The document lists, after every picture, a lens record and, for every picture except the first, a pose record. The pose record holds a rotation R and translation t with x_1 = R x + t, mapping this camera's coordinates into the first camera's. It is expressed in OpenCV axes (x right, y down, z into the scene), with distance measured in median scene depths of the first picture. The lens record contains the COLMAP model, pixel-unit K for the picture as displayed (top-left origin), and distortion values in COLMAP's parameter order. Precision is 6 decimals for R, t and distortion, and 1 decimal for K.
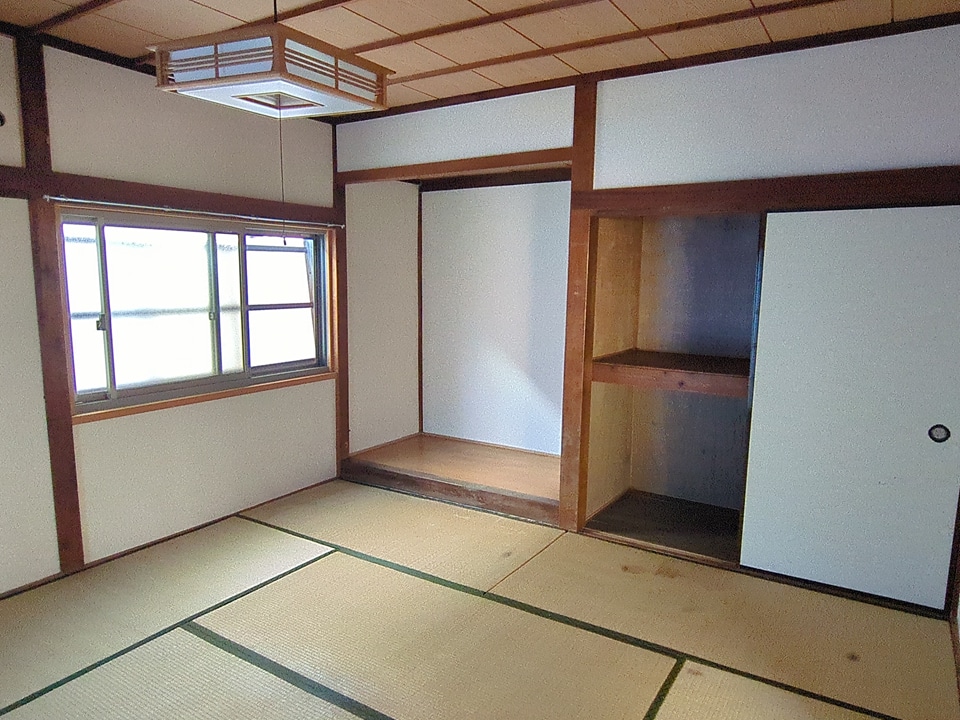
lens RADIAL K [[645.7, 0, 485.6], [0, 645.7, 366.9], [0, 0, 1]] dist [-0.005191, 0.004710]
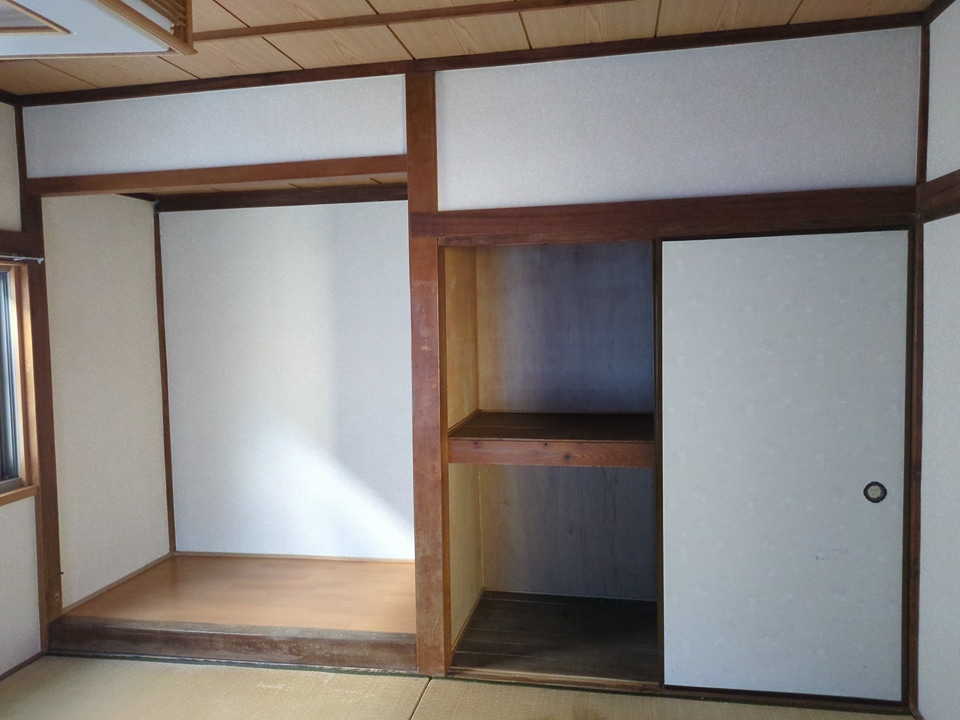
lens RADIAL K [[714.4, 0, 478.4], [0, 714.4, 352.9], [0, 0, 1]] dist [0.045458, -0.041581]
pose [[0.928676, -0.052642, 0.367136, -0.092388], [0.083741, 0.994076, -0.069290, -0.041017], [-0.361314, 0.095093, 0.927583, 0.192037]]
